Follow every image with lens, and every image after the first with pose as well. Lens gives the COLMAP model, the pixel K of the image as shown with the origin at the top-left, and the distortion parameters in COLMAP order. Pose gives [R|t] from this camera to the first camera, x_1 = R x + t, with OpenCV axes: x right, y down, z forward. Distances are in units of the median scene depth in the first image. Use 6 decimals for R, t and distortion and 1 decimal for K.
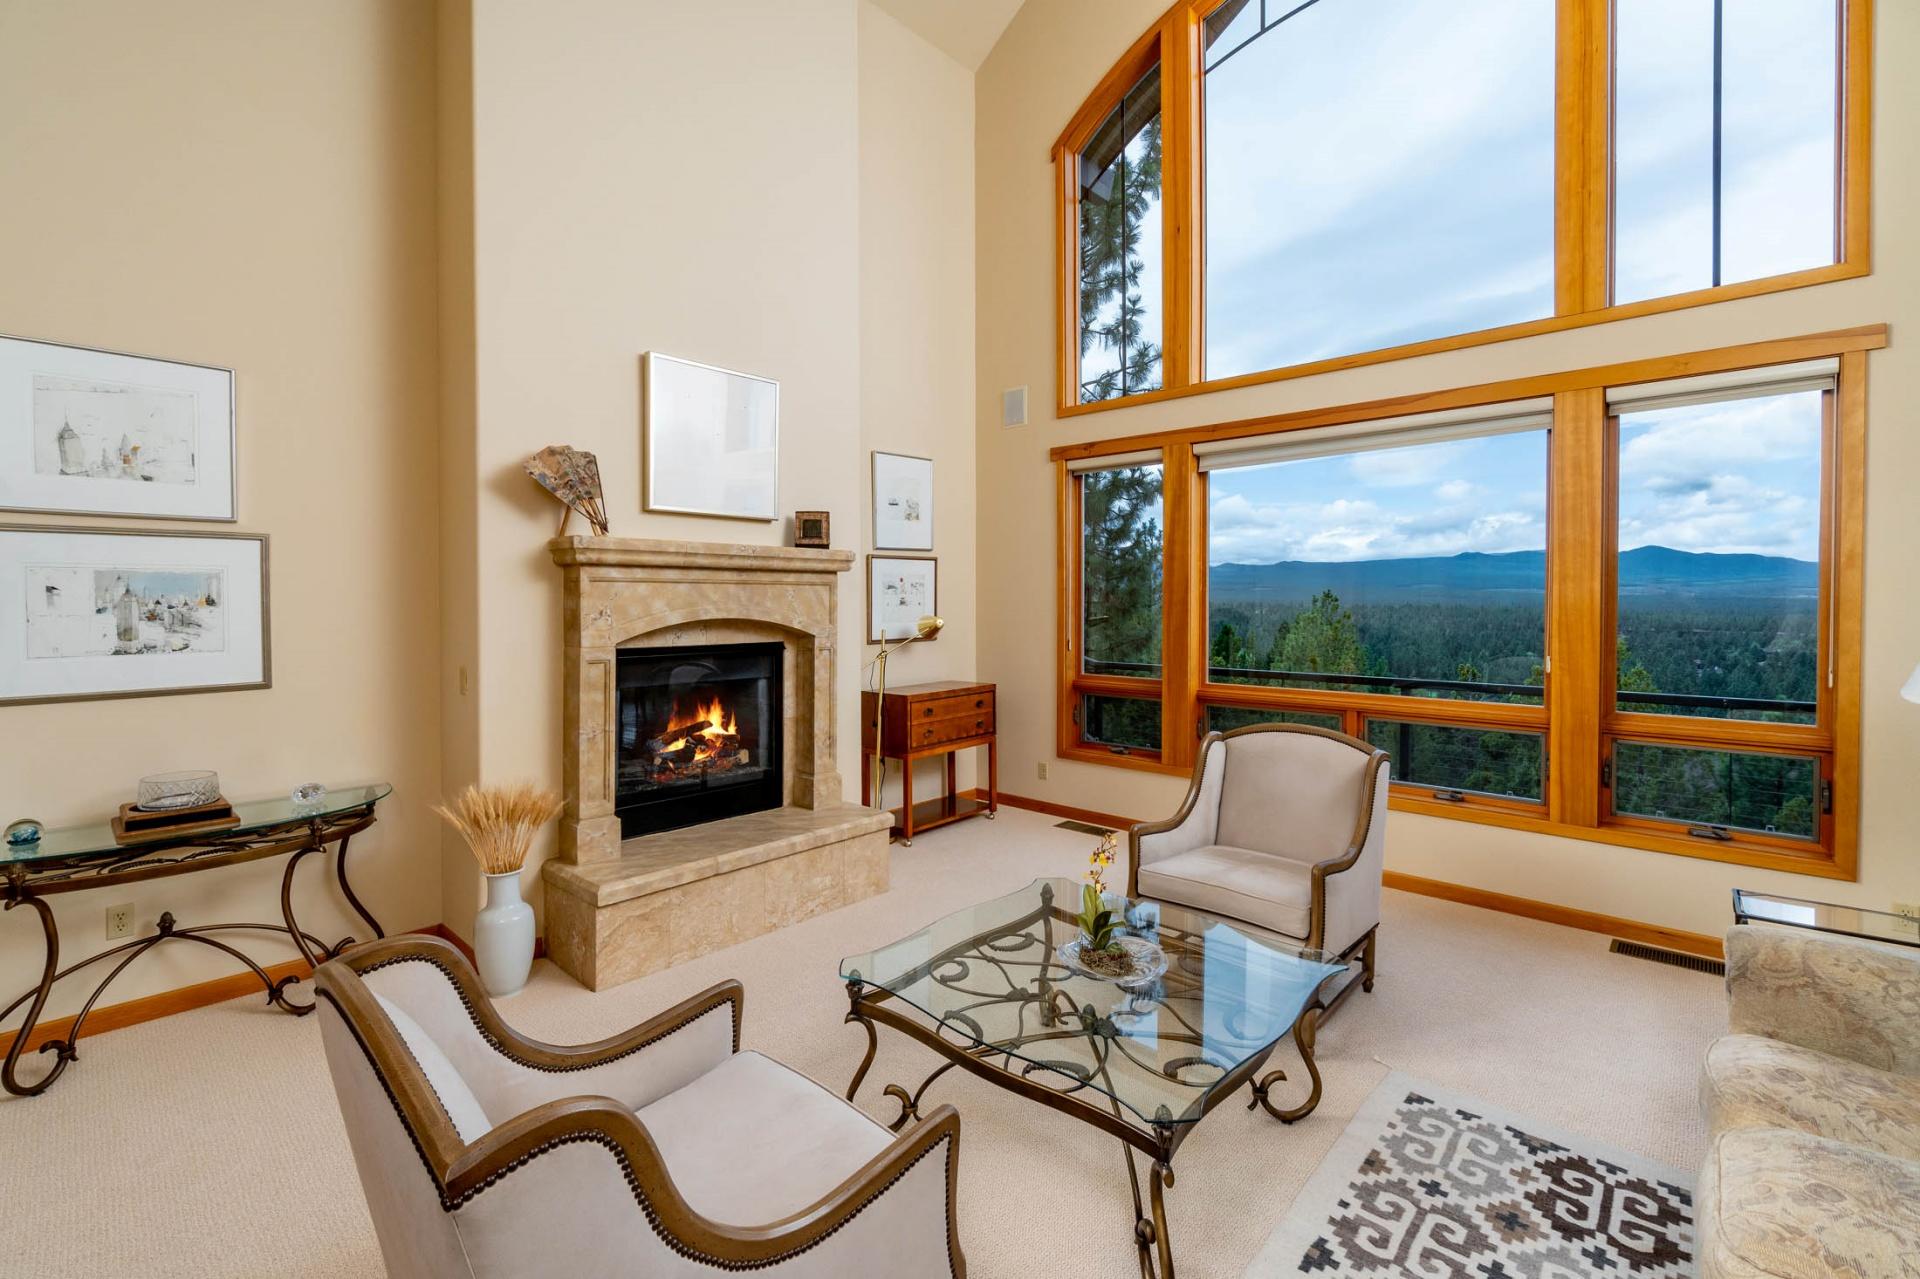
lens RADIAL K [[855.3, 0, 941.8], [0, 855.3, 612.4], [0, 0, 1]] dist [-0.009456, 0.000995]
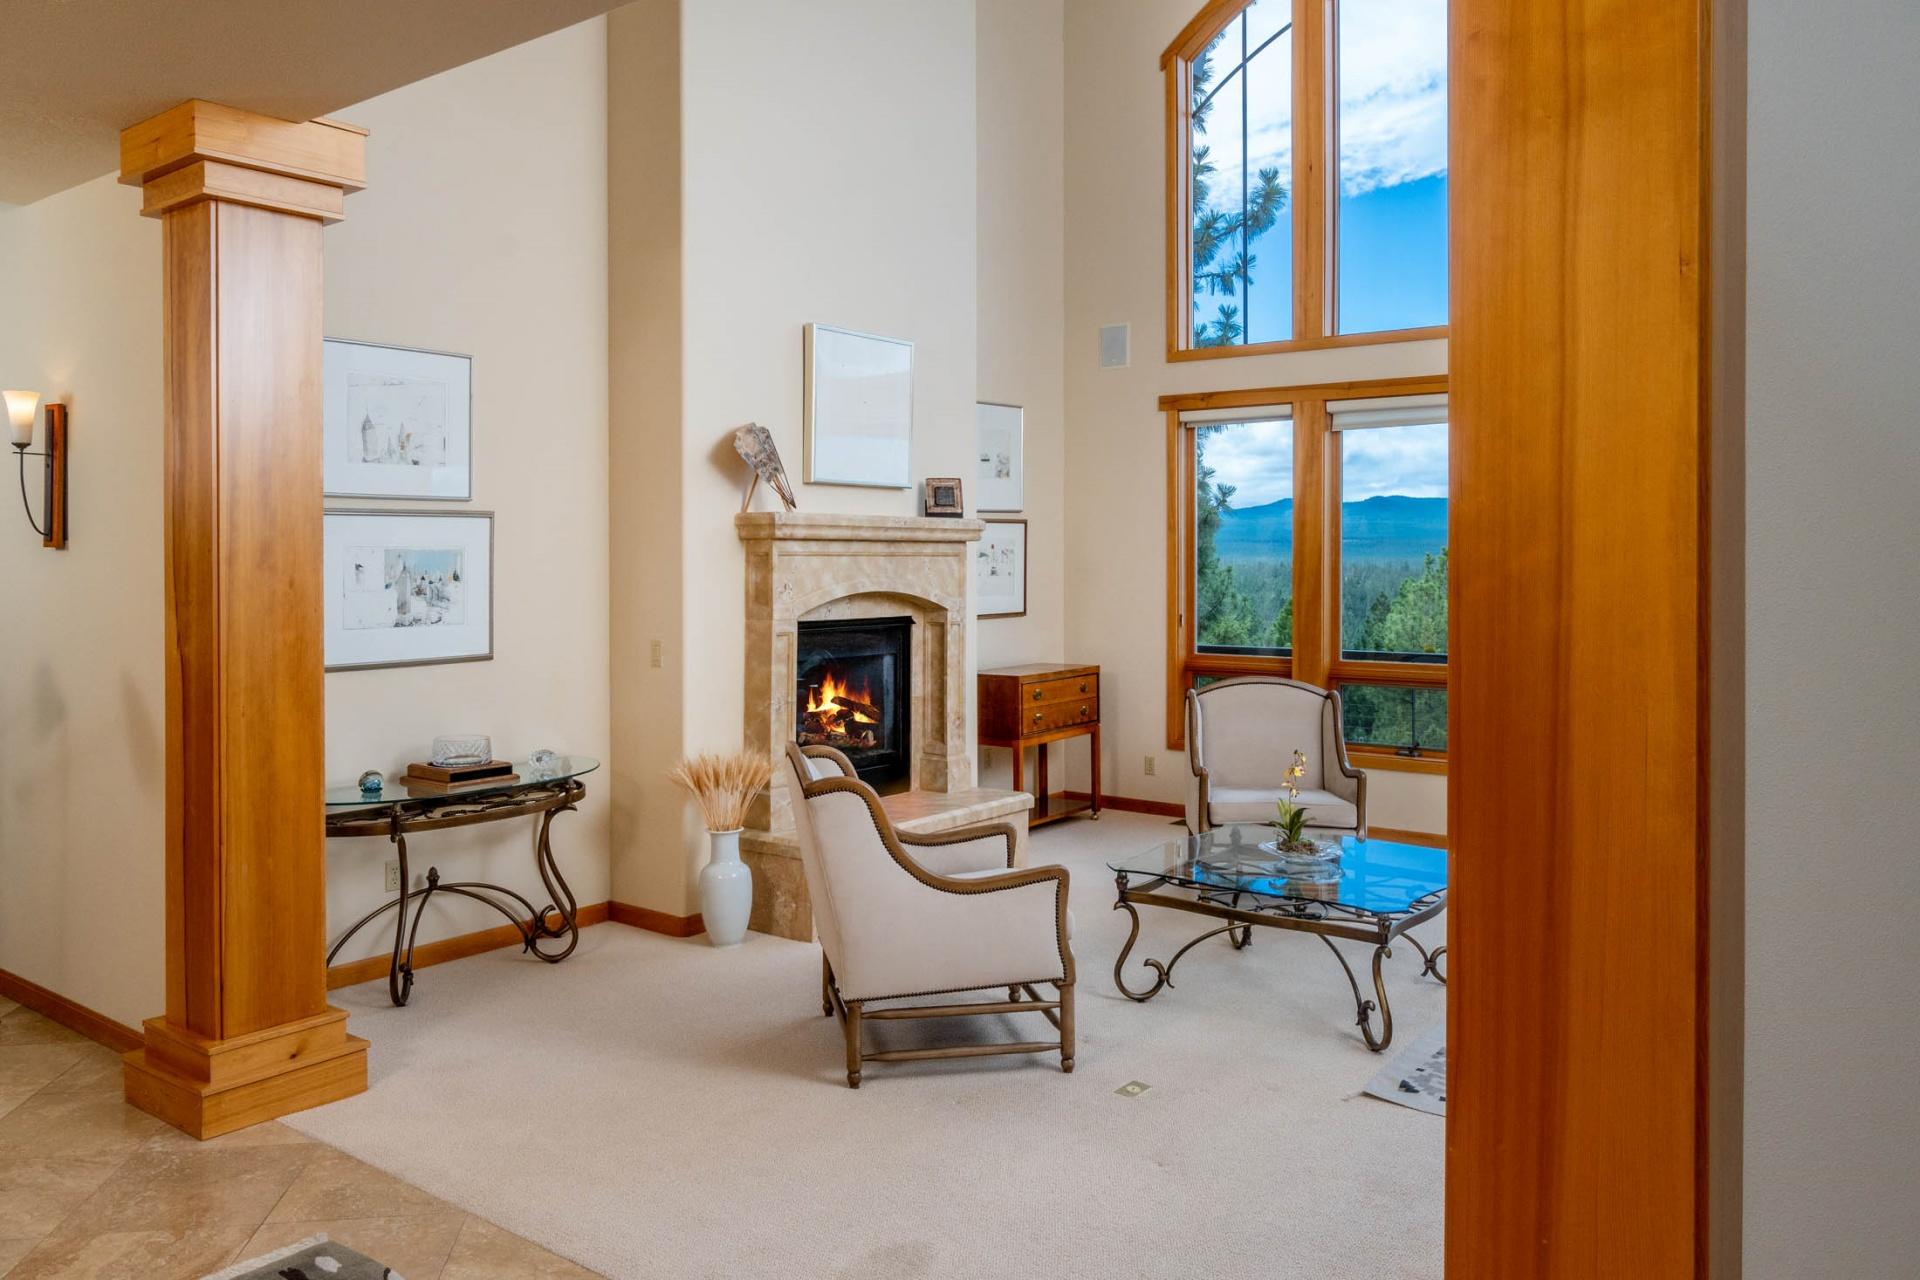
lens RADIAL K [[1445.5, 0, 940.3], [0, 1445.5, 571.2], [0, 0, 1]] dist [0.009243, -0.025990]
pose [[0.996237, -0.002280, 0.086645, -0.345163], [0.002842, 0.999976, -0.006368, -0.005720], [-0.086628, 0.006590, 0.996219, -0.697787]]
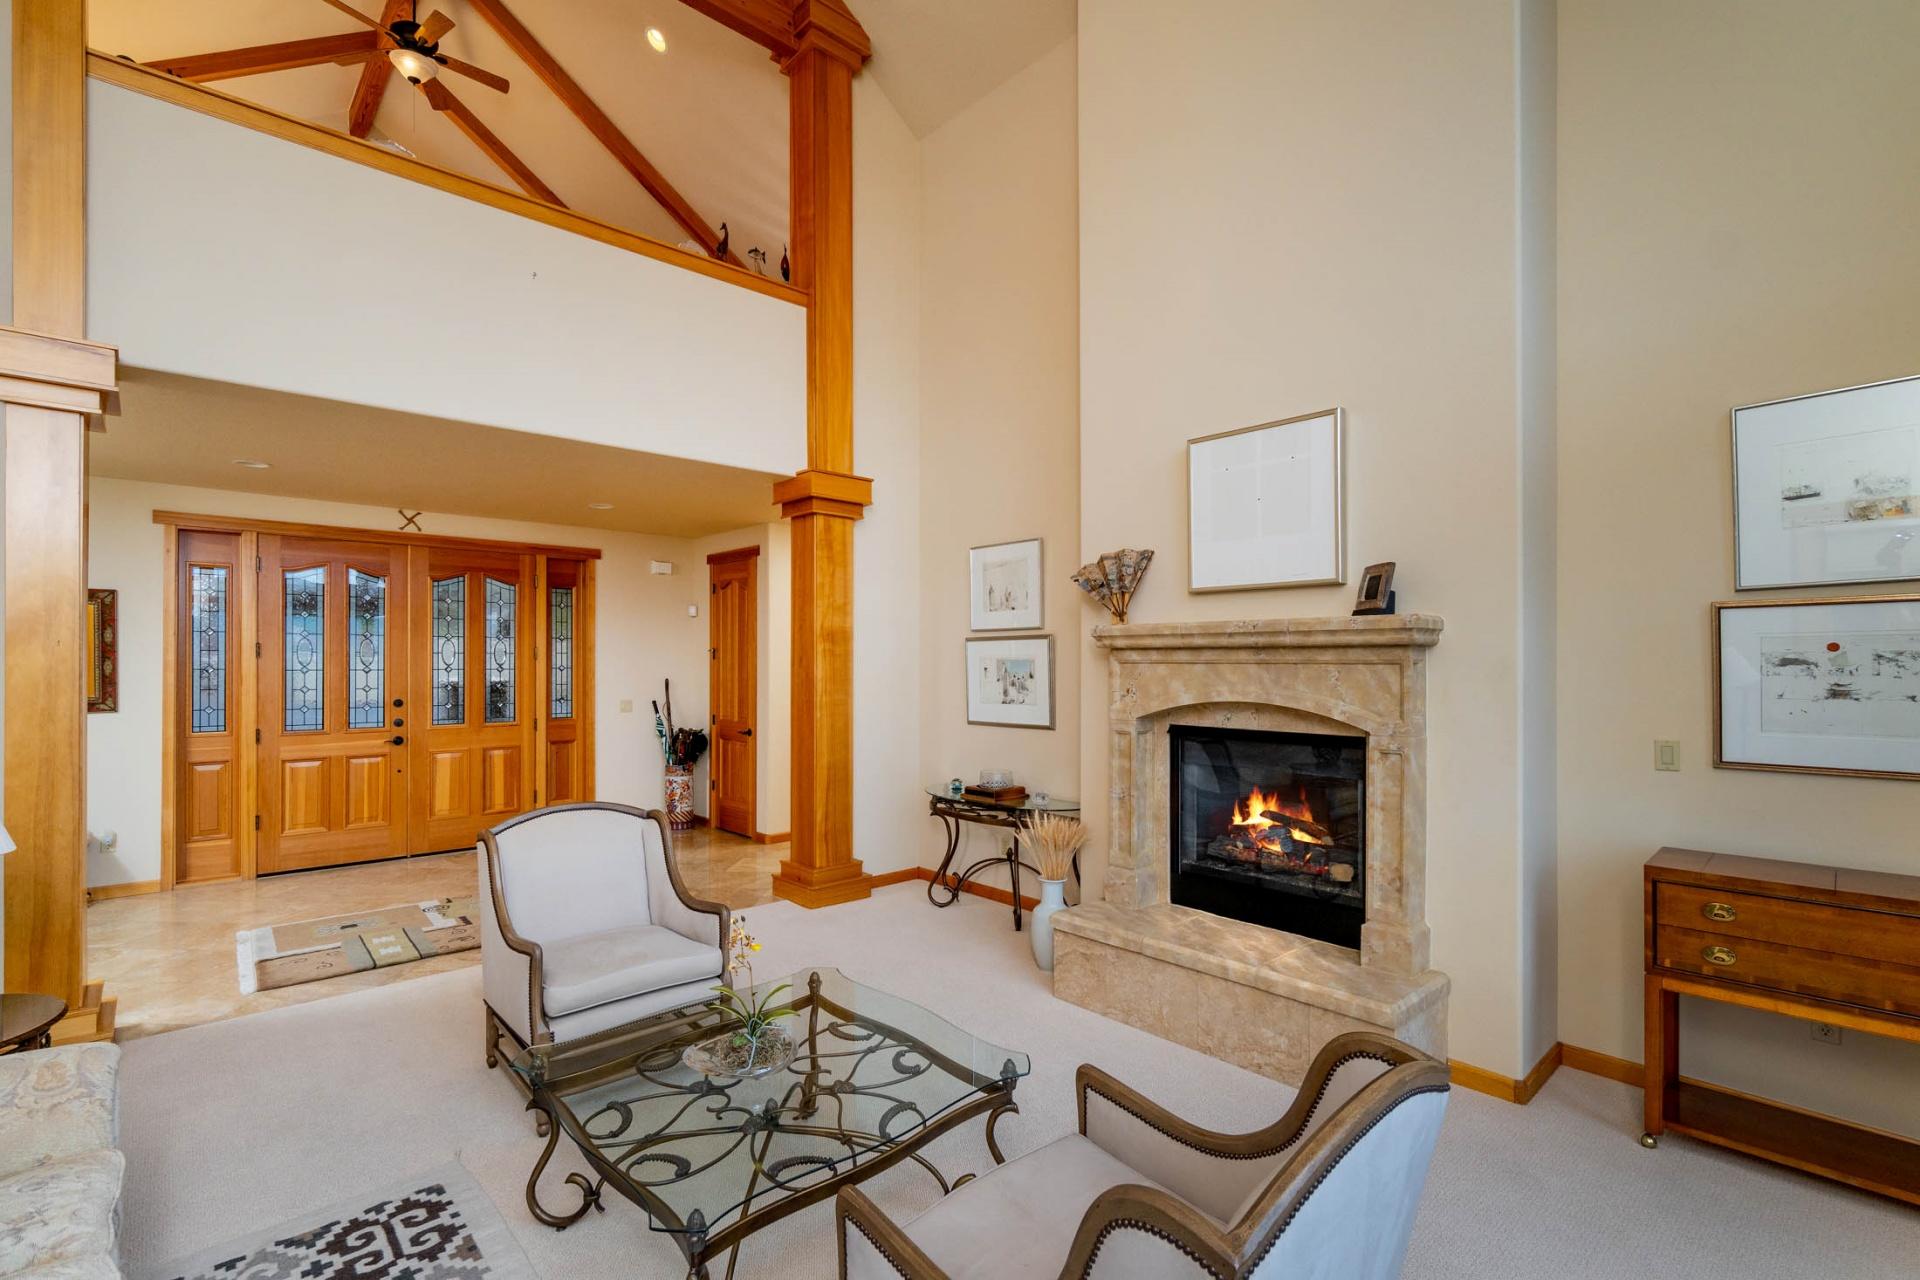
lens RADIAL K [[855.3, 0, 951.1], [0, 855.3, 660.3], [0, 0, 1]] dist [-0.009456, 0.000995]
pose [[-0.085918, -0.002054, -0.996300, 0.728313], [-0.016592, 0.999862, -0.000631, -0.033776], [0.996164, 0.016476, -0.085941, 0.816286]]
